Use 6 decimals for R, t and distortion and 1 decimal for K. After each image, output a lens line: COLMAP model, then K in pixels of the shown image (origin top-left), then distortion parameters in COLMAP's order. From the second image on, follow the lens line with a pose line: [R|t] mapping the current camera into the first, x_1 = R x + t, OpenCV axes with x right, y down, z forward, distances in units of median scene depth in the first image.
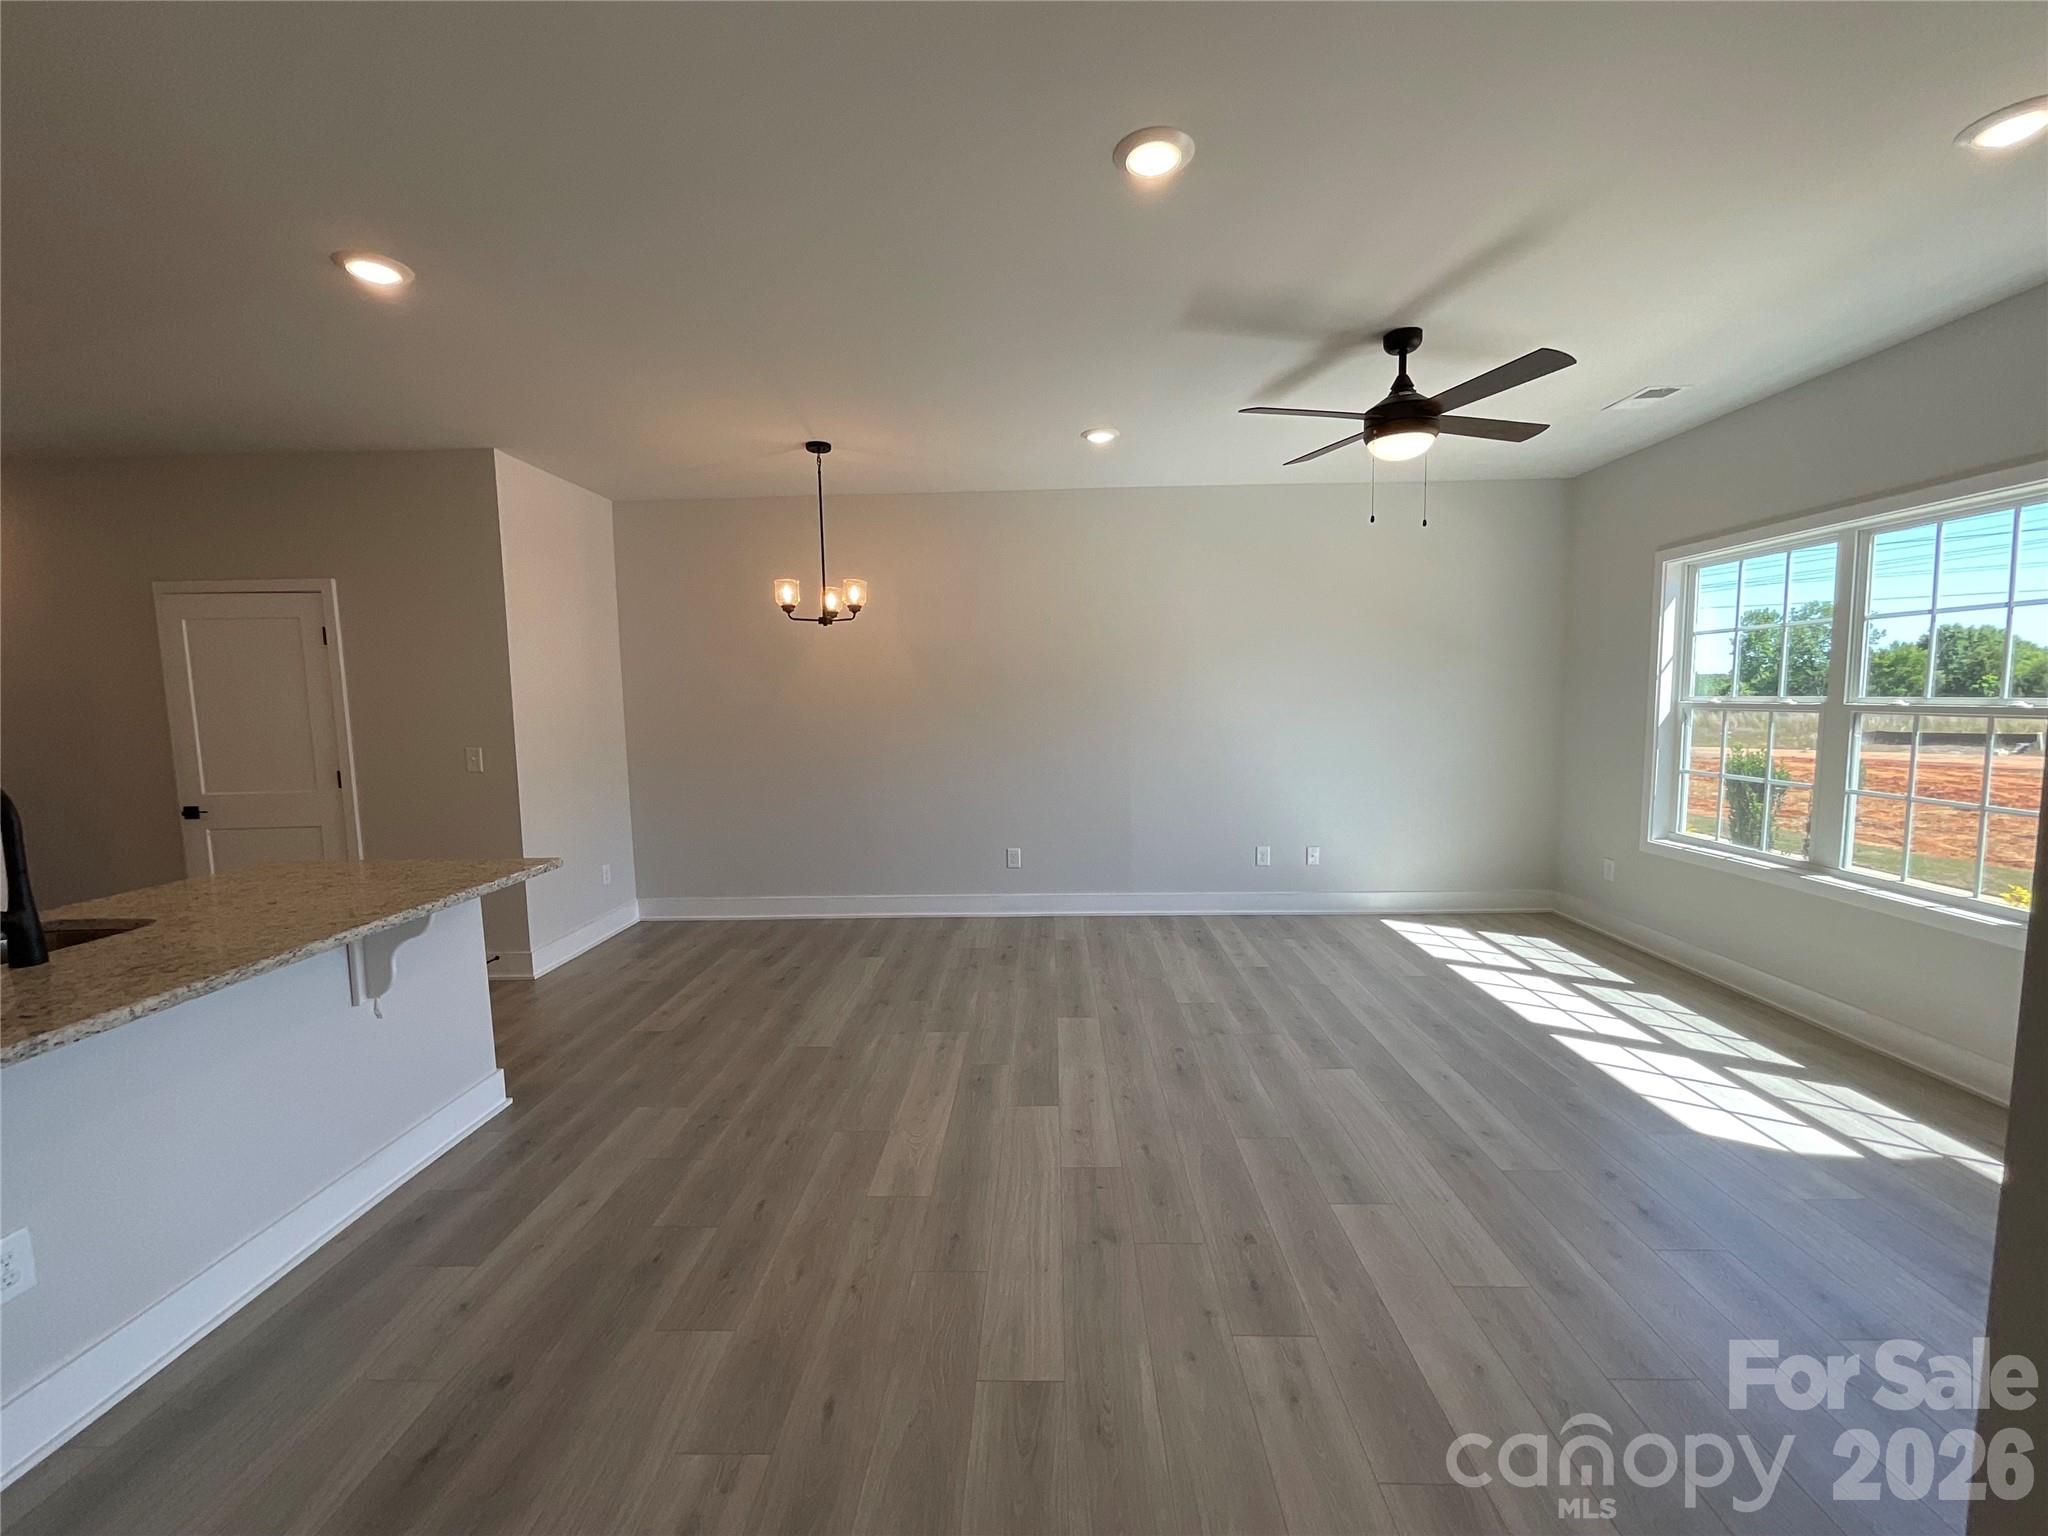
lens RADIAL K [[832.0, 0, 1022.0], [0, 832.0, 769.3], [0, 0, 1]] dist [-0.004262, -0.000090]
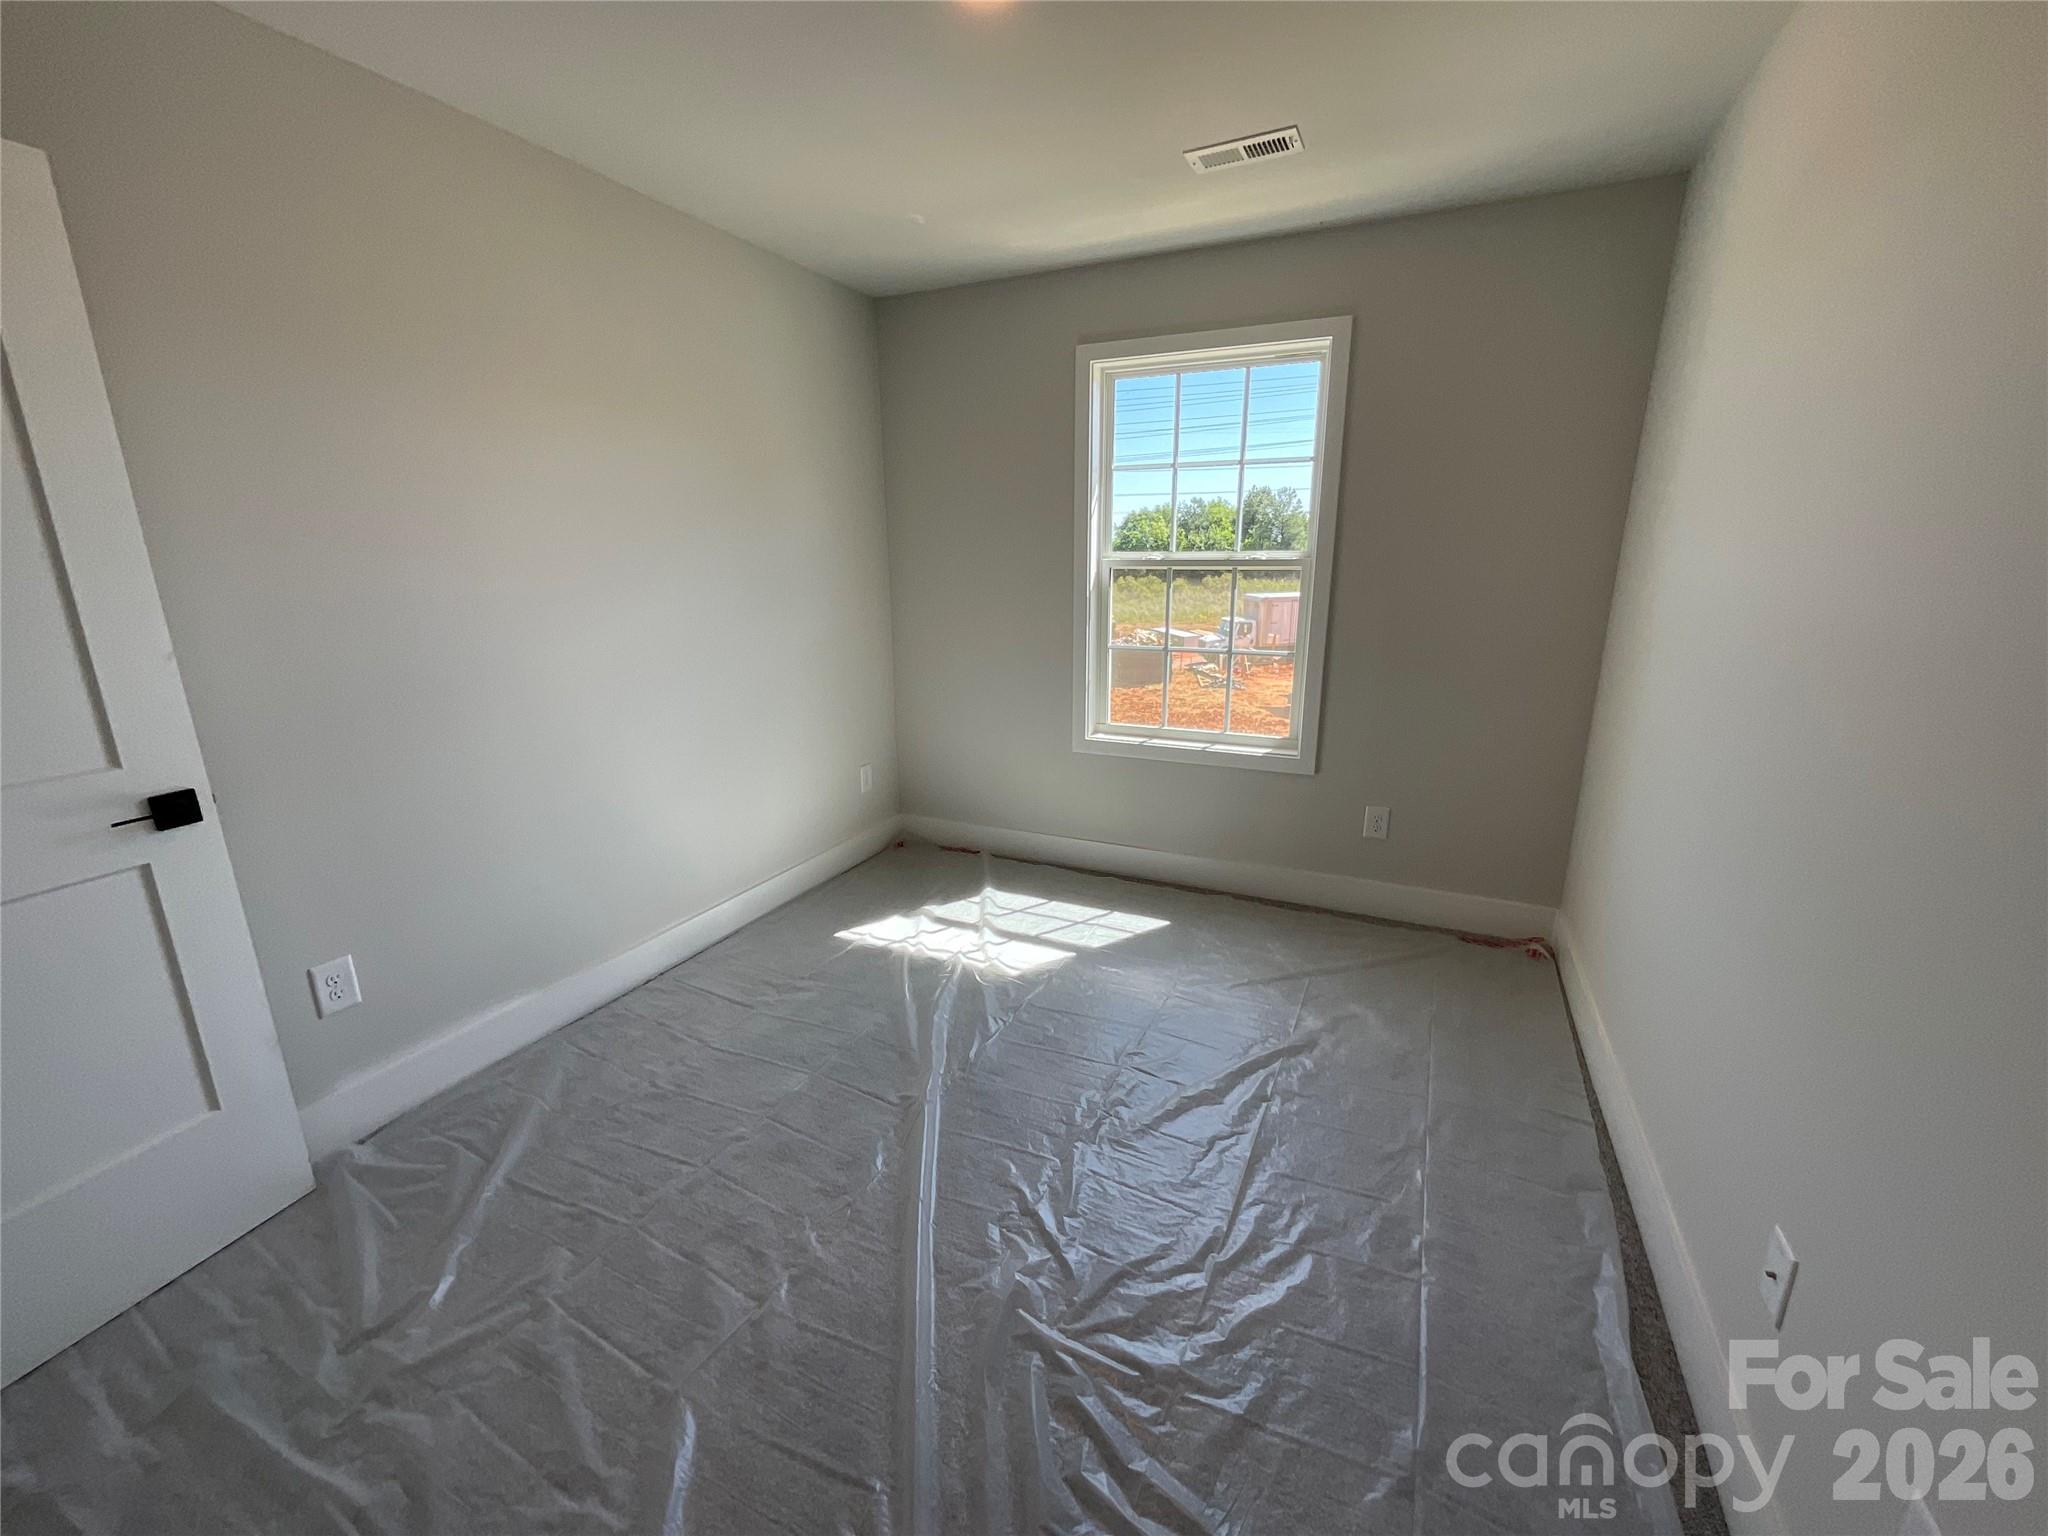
lens RADIAL K [[814.6, 0, 1029.2], [0, 814.6, 797.4], [0, 0, 1]] dist [0.000943, 0.000129]
pose [[0.400932, -0.263890, 0.877277, 0.027456], [0.087596, 0.964269, 0.250025, -0.075543], [-0.911910, -0.023398, 0.409722, 0.882734]]
